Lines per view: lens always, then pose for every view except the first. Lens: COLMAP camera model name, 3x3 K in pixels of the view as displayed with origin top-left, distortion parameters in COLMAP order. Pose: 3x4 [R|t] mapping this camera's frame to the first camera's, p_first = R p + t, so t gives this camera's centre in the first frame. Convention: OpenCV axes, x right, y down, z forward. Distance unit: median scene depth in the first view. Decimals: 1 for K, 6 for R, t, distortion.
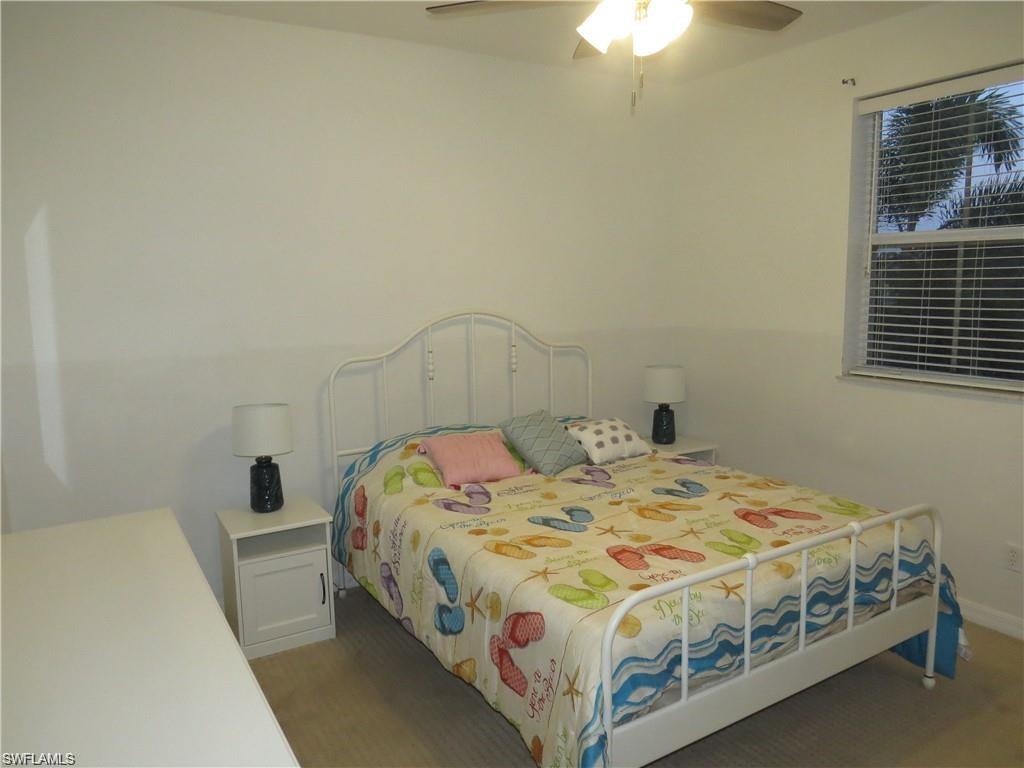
lens RADIAL K [[748.1, 0, 516.4], [0, 748.1, 383.3], [0, 0, 1]] dist [0.001652, 0.001665]
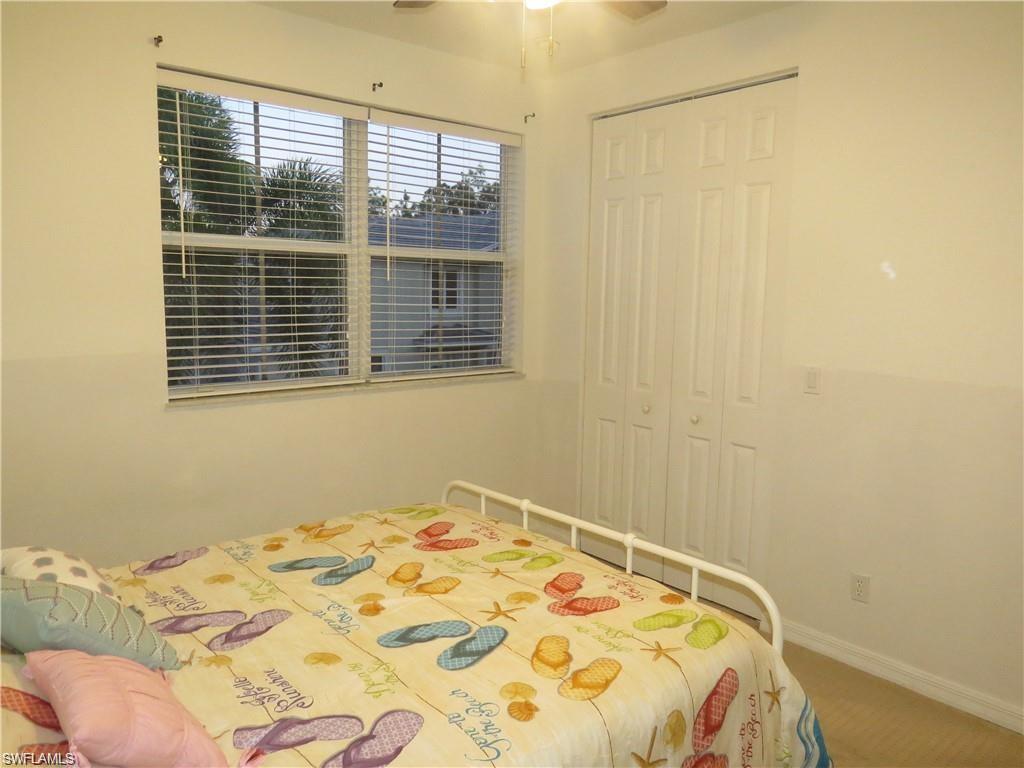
lens RADIAL K [[748.1, 0, 515.3], [0, 748.1, 383.9], [0, 0, 1]] dist [0.001652, 0.001665]
pose [[-0.155098, -0.112388, 0.981485, -0.572729], [0.120129, 0.983990, 0.131657, -0.125196], [-0.980568, 0.138324, -0.139114, 1.008743]]
